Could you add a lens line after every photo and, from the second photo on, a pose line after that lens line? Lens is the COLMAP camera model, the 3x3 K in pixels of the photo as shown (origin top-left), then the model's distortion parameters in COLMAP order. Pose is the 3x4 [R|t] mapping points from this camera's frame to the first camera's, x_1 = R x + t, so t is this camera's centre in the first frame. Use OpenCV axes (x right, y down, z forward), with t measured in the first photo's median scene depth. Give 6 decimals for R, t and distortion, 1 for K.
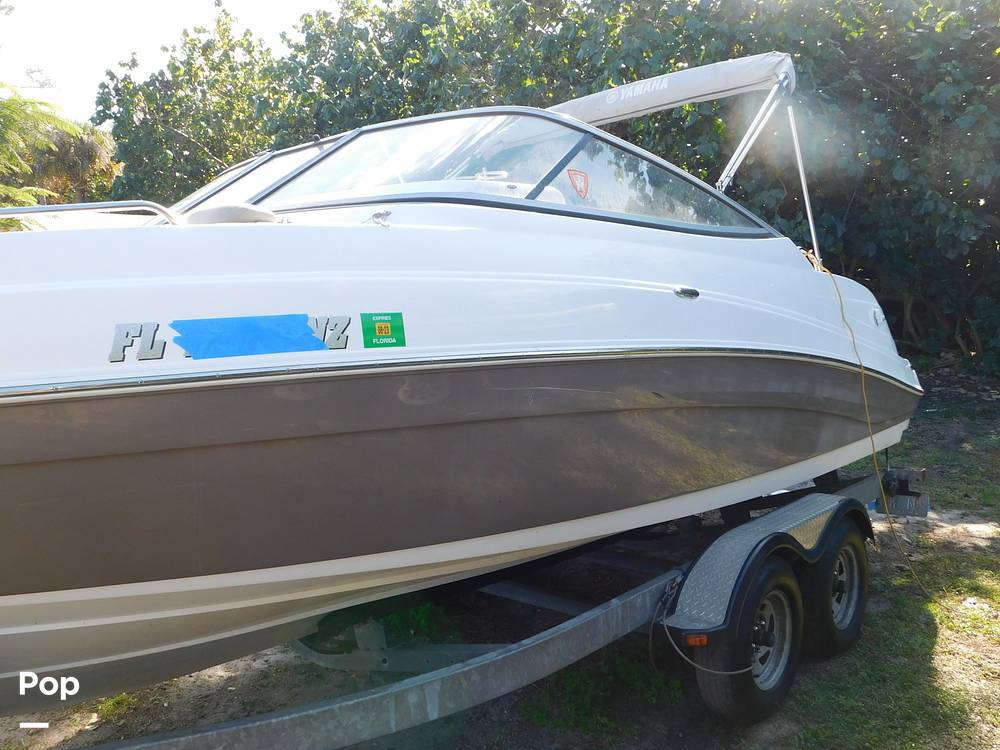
lens RADIAL K [[868.1, 0, 500.0], [0, 868.1, 375.0], [0, 0, 1]] dist [-0.011197, 0.002610]
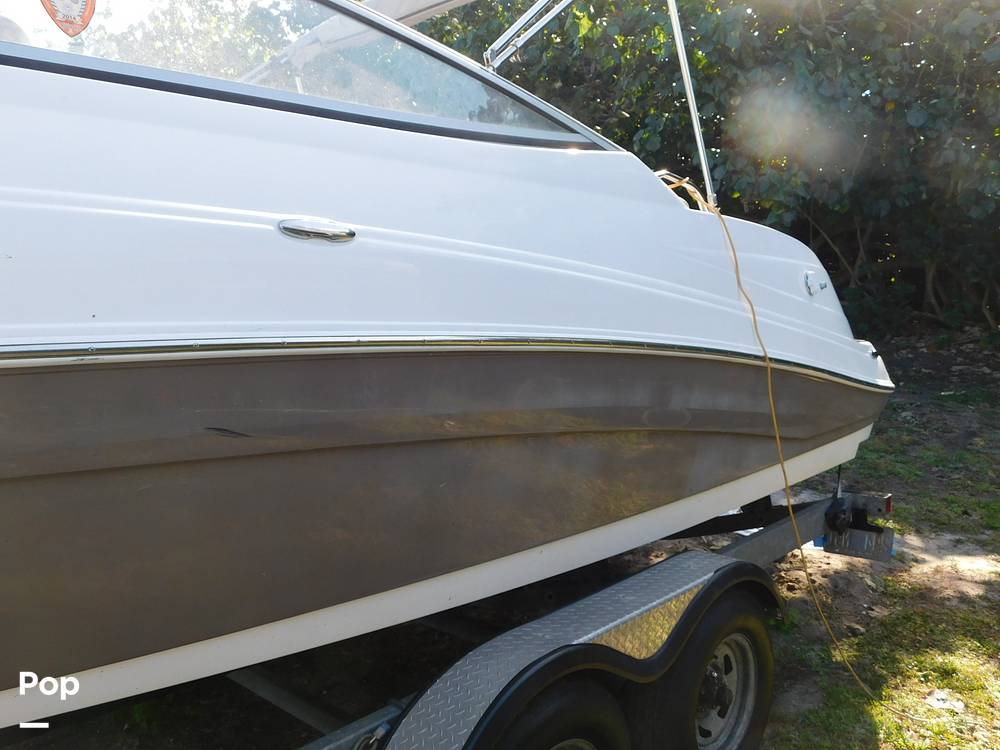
lens RADIAL K [[868.1, 0, 500.0], [0, 868.1, 375.0], [0, 0, 1]] dist [-0.011197, 0.002610]
pose [[0.999271, 0.009329, -0.037017, 0.152213], [-0.007931, 0.999257, 0.037728, -0.013092], [0.037341, -0.037407, 0.998602, 0.214608]]
